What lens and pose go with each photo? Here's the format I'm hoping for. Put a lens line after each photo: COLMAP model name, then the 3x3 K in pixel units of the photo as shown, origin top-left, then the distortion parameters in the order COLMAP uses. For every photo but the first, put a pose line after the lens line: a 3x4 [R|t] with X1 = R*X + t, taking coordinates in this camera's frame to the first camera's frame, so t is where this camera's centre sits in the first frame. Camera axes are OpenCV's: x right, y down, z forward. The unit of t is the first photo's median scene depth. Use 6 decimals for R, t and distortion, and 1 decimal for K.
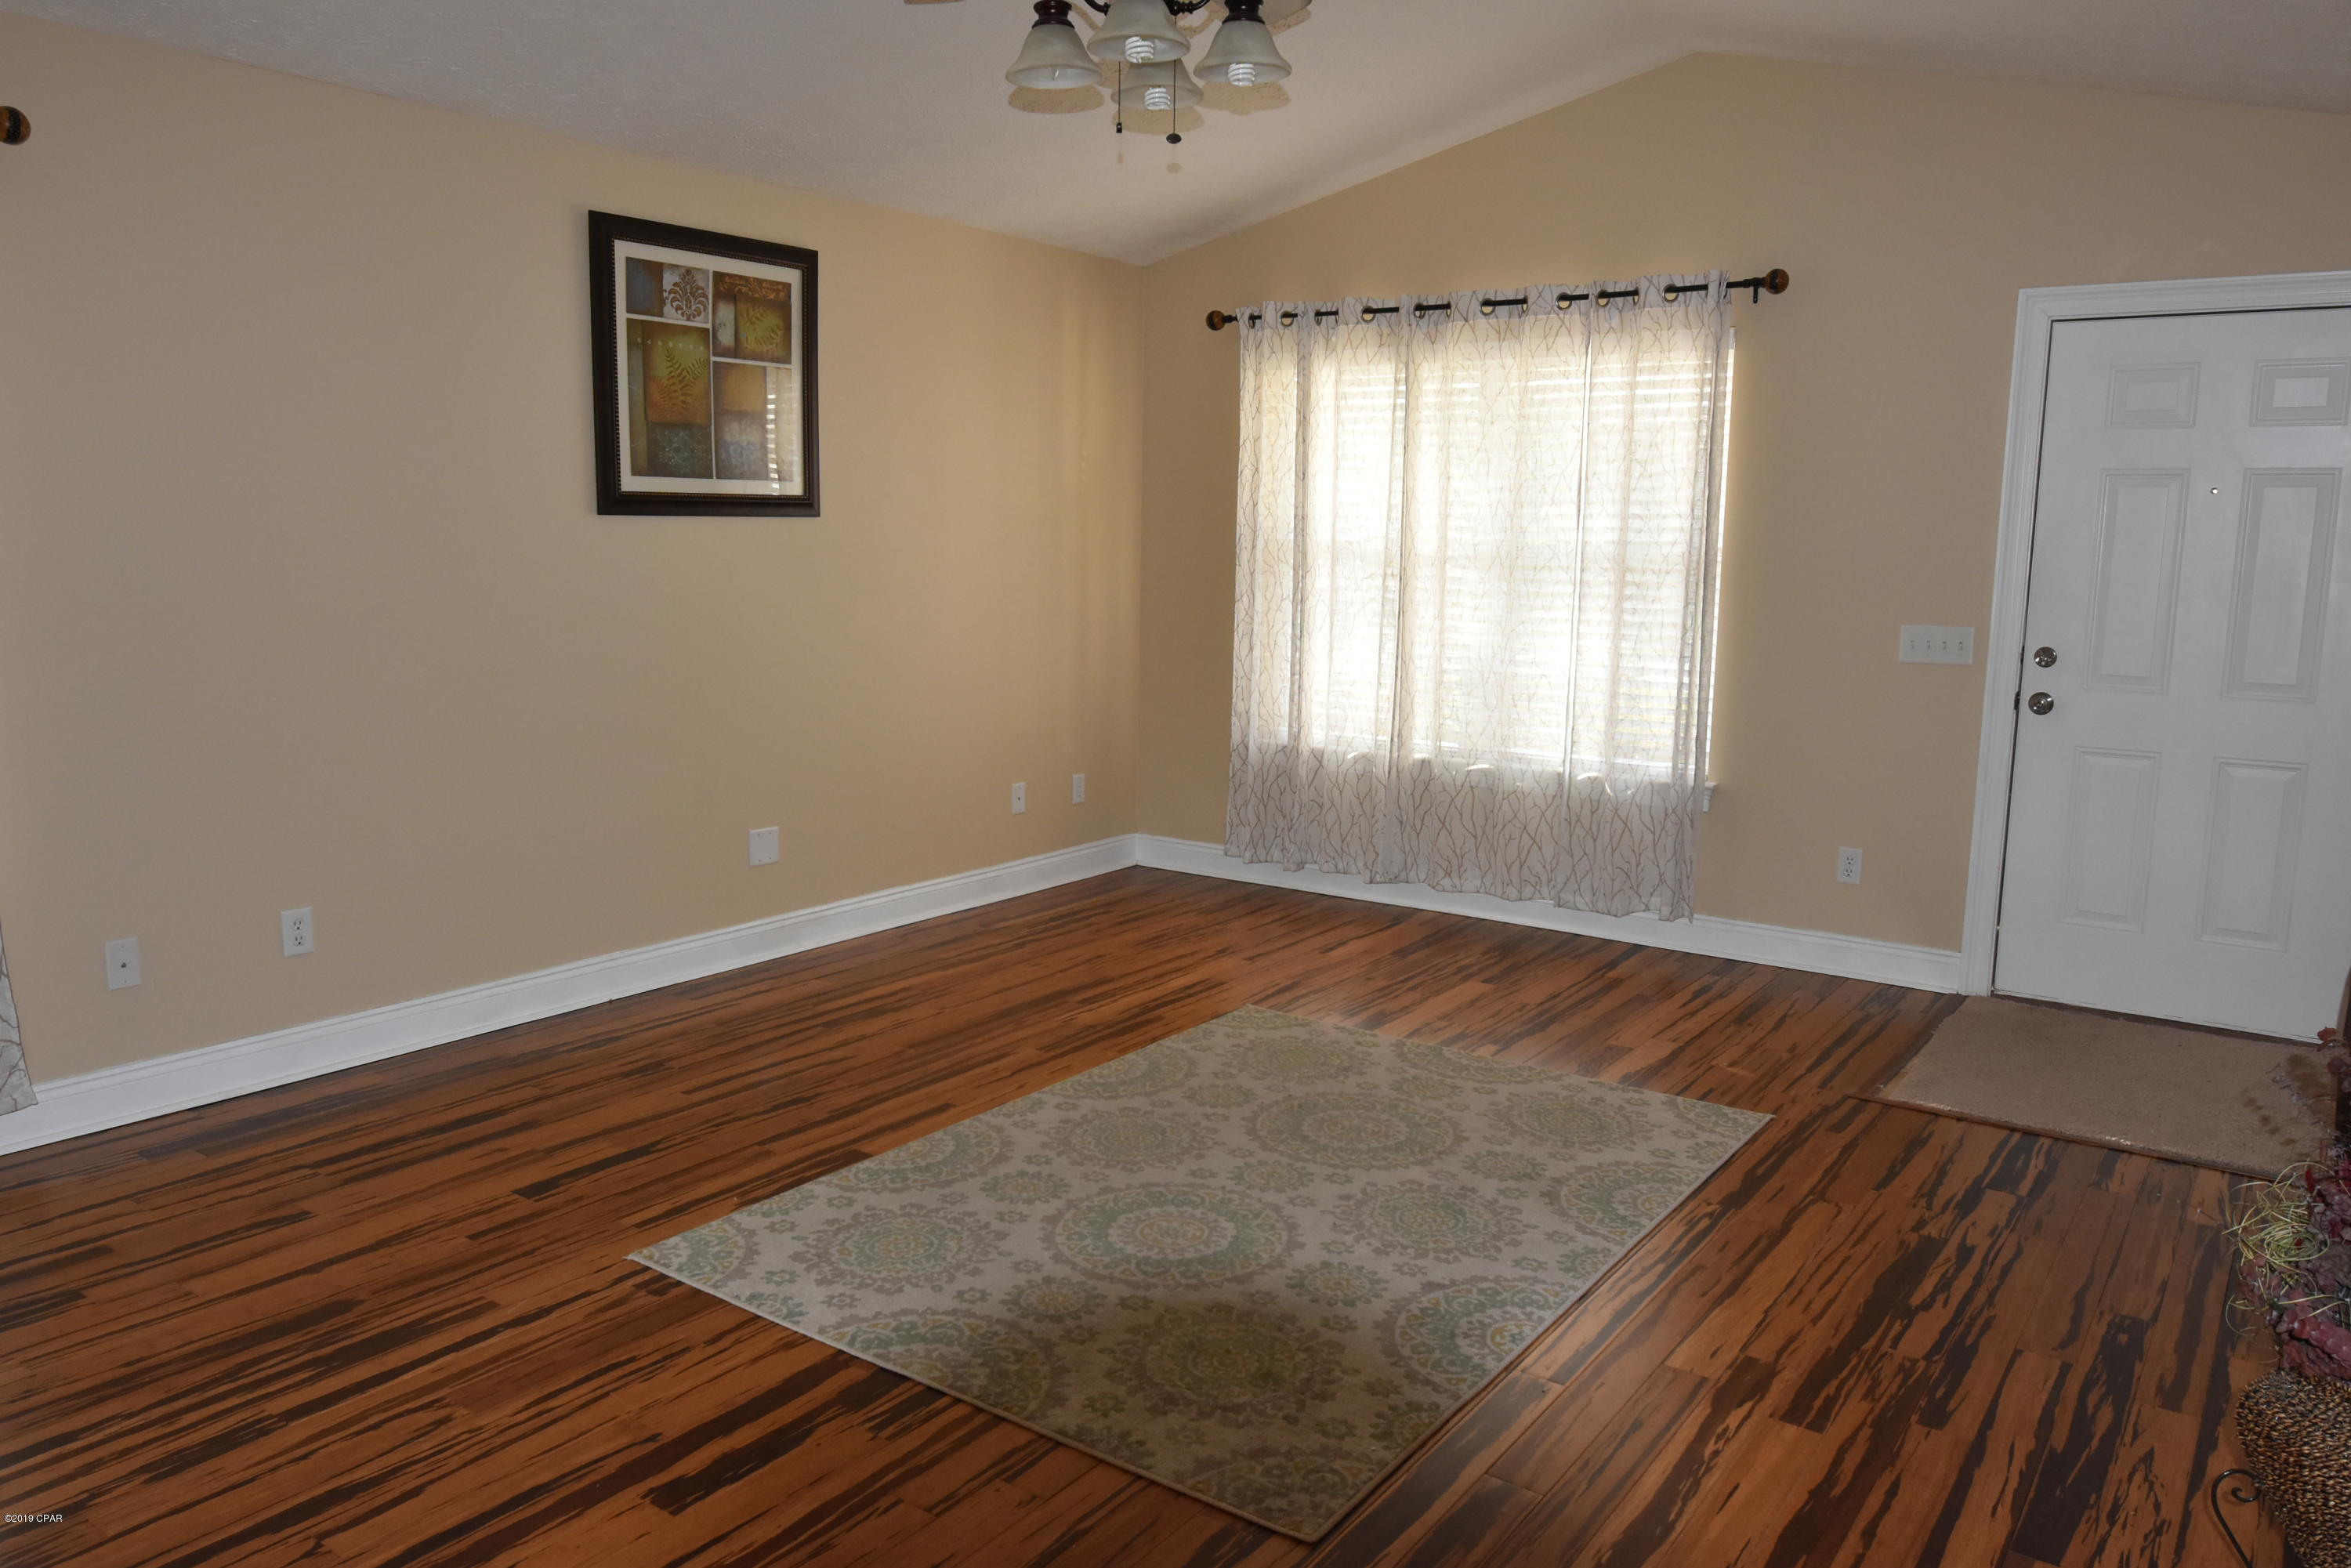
lens RADIAL K [[1665.3, 0, 1175.4], [0, 1665.3, 773.9], [0, 0, 1]] dist [0.012716, -0.026984]
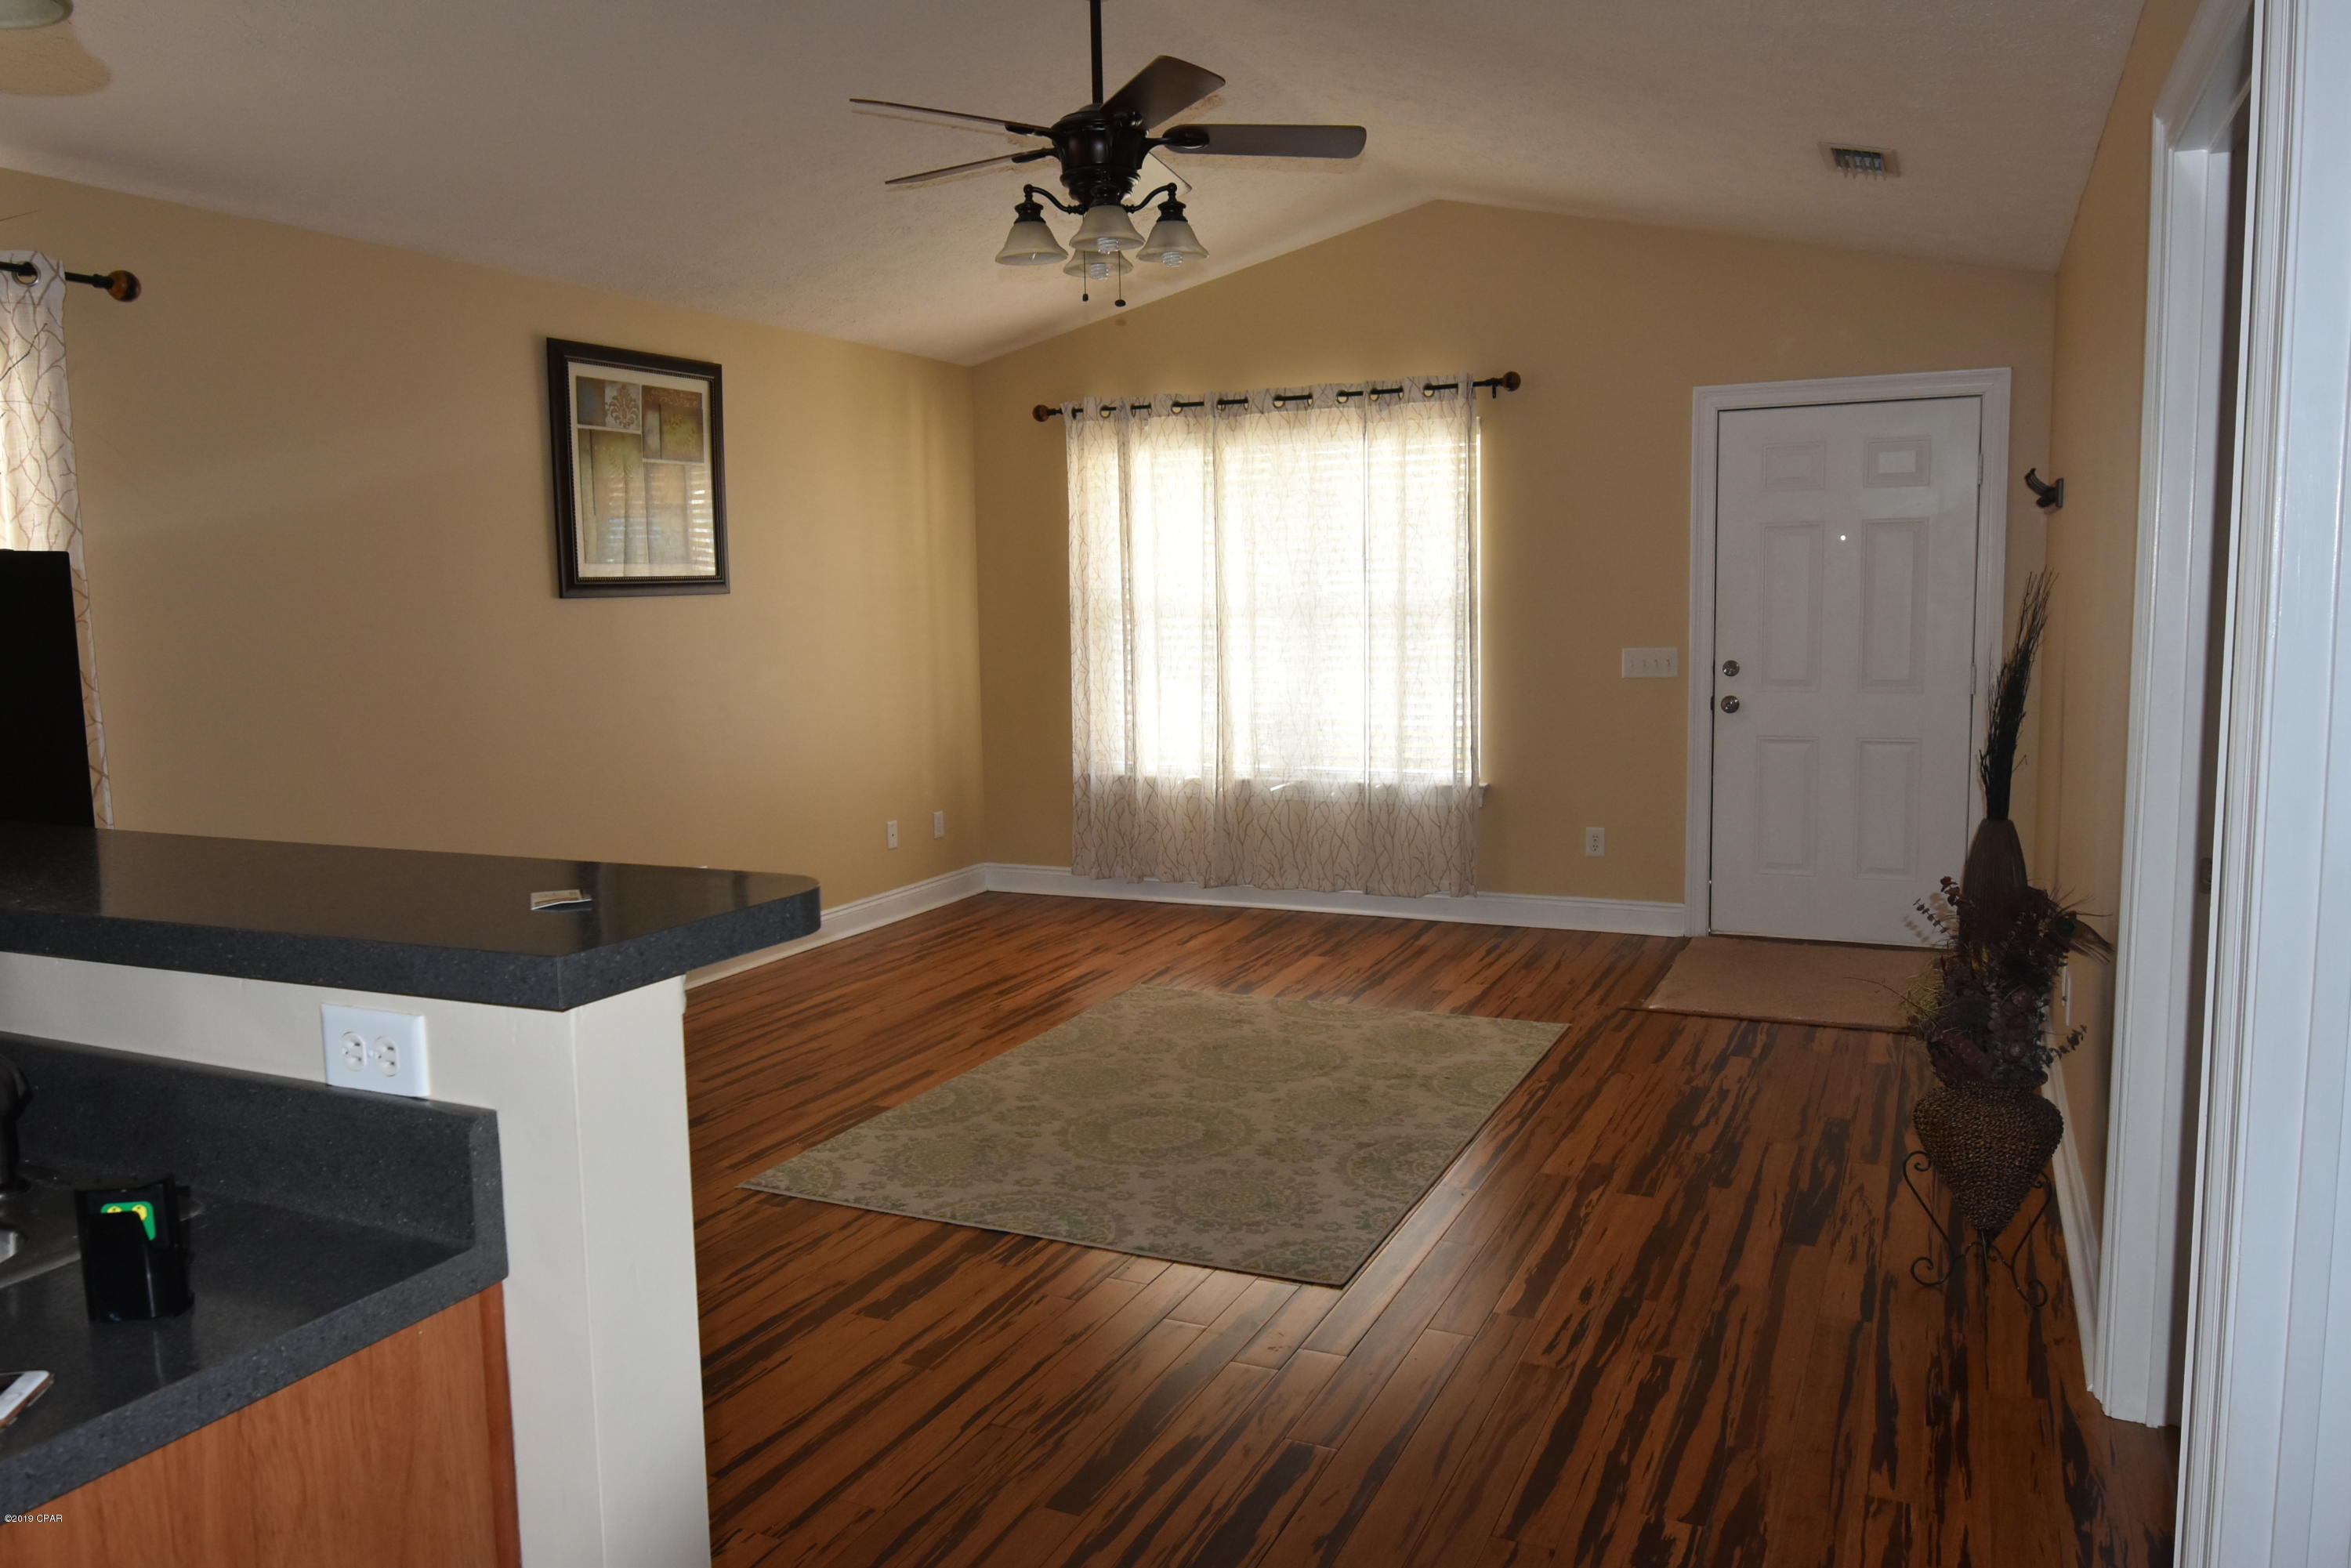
lens RADIAL K [[1665.3, 0, 1175.4], [0, 1665.3, 773.9], [0, 0, 1]] dist [0.012716, -0.026984]
pose [[0.982799, -0.053652, 0.176714, -0.137354], [0.059726, 0.997787, -0.029228, 0.024020], [-0.174755, 0.039280, 0.983828, -0.197235]]
